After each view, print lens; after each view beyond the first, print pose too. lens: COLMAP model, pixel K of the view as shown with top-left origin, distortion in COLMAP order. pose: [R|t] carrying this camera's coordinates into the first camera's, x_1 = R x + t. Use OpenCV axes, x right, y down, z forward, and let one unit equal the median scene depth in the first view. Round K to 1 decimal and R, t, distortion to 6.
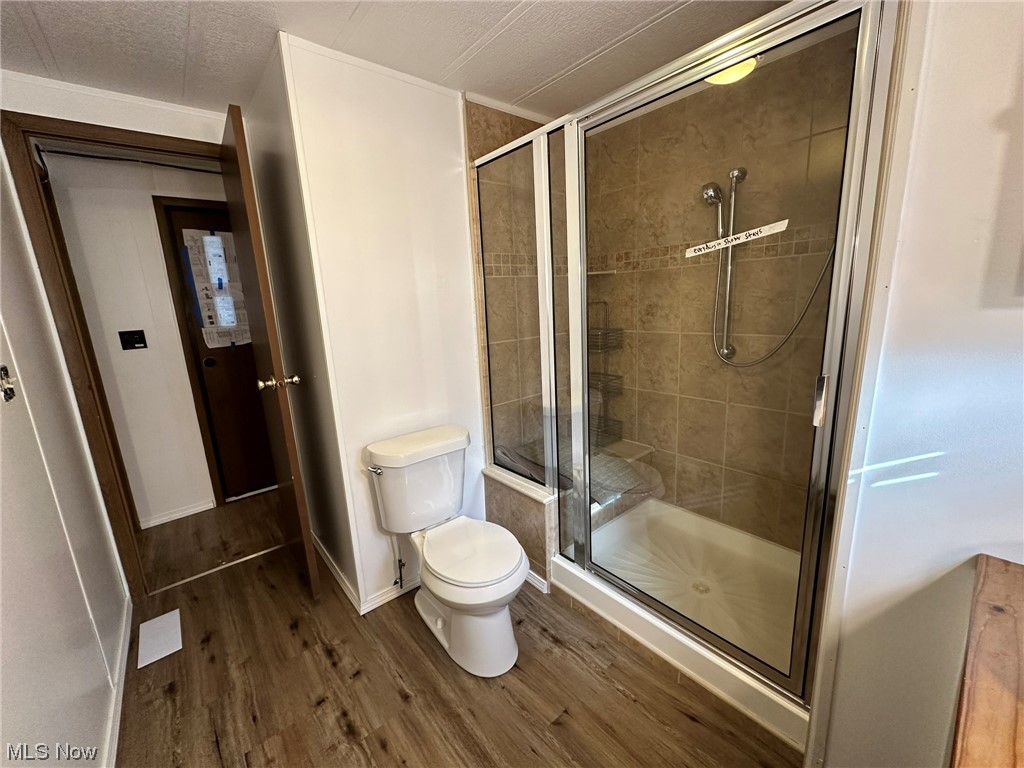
lens RADIAL K [[407.4, 0, 511.8], [0, 407.4, 382.1], [0, 0, 1]] dist [-0.001994, -0.000059]
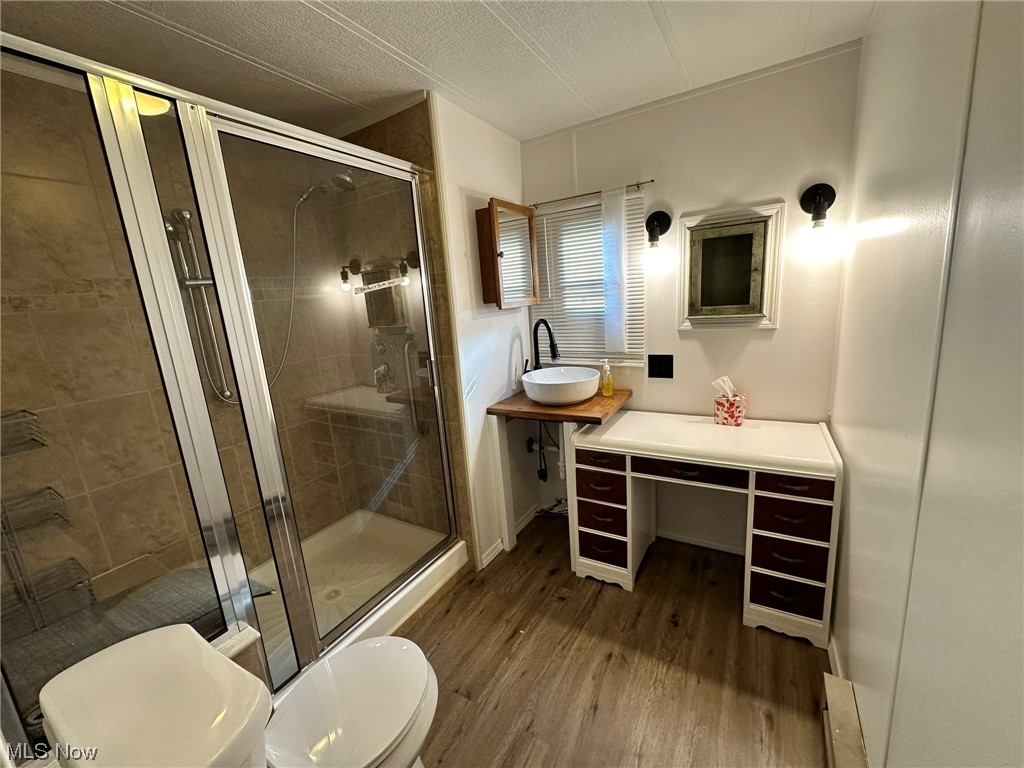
lens RADIAL K [[407.4, 0, 511.8], [0, 407.4, 382.1], [0, 0, 1]] dist [-0.001994, -0.000059]
pose [[-0.316652, -0.120779, 0.940821, -0.748304], [0.288930, 0.932445, 0.216948, -0.140384], [-0.903466, 0.340528, -0.260364, 0.772686]]
